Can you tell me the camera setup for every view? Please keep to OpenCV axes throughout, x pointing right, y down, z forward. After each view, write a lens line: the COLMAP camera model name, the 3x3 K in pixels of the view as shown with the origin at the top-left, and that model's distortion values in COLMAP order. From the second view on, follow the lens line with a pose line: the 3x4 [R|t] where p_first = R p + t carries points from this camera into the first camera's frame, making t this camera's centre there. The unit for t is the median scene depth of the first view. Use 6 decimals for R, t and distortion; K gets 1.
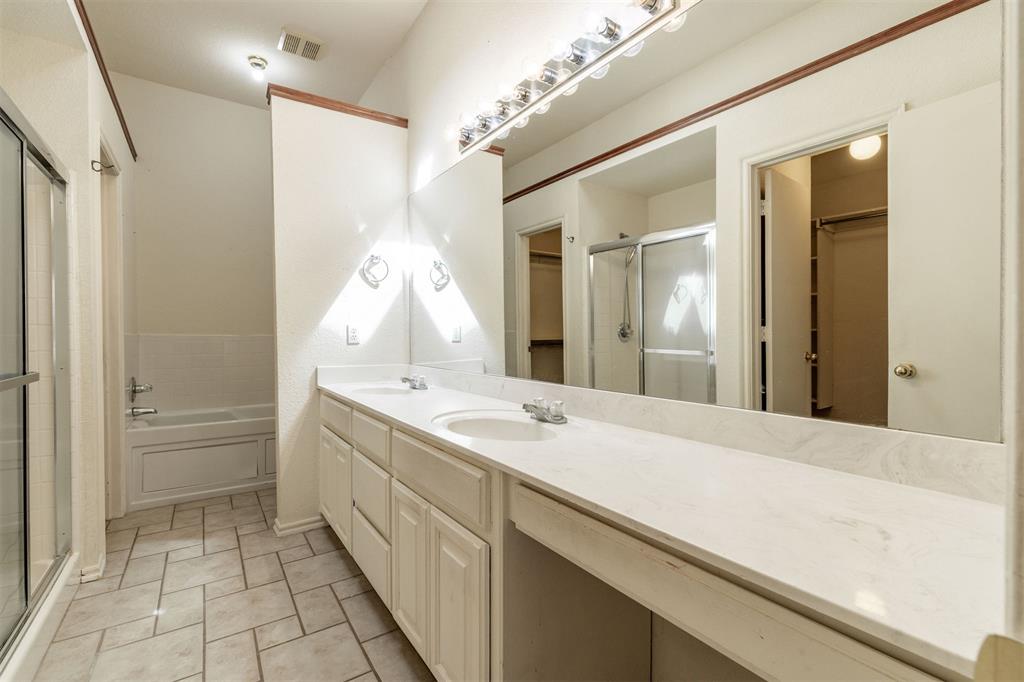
lens RADIAL K [[441.9, 0, 517.6], [0, 441.9, 335.8], [0, 0, 1]] dist [-0.001772, 0.000312]
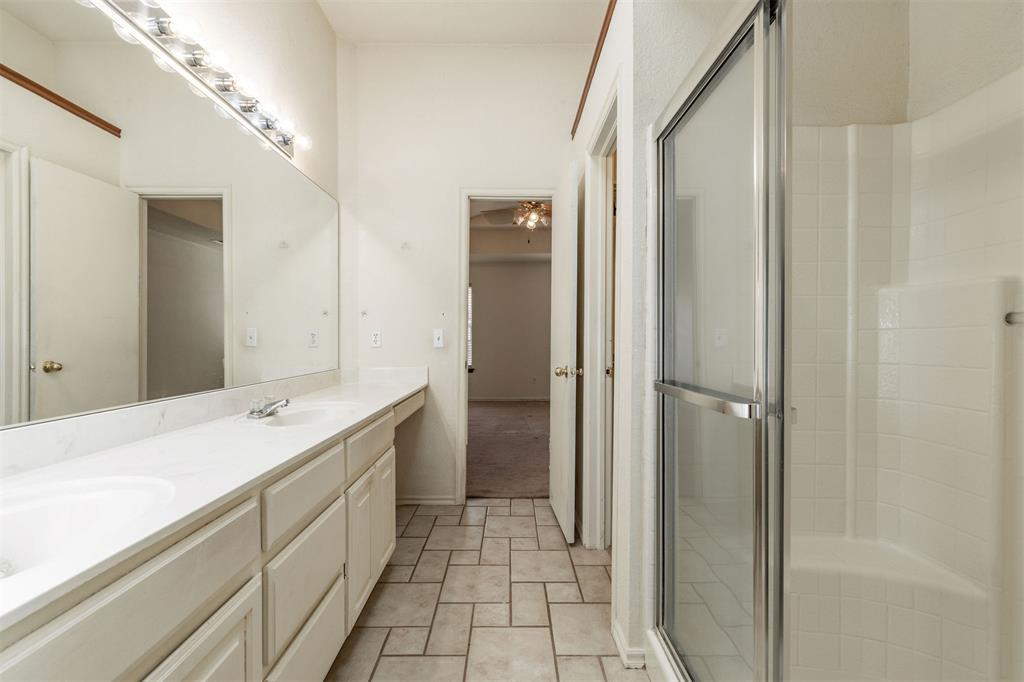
lens RADIAL K [[441.9, 0, 512.7], [0, 441.9, 342.1], [0, 0, 1]] dist [-0.001772, 0.000312]
pose [[-0.822452, -0.006046, 0.568803, -1.063898], [-0.004189, 0.999981, 0.004572, -0.017208], [-0.568819, 0.001377, -0.822461, 1.498547]]
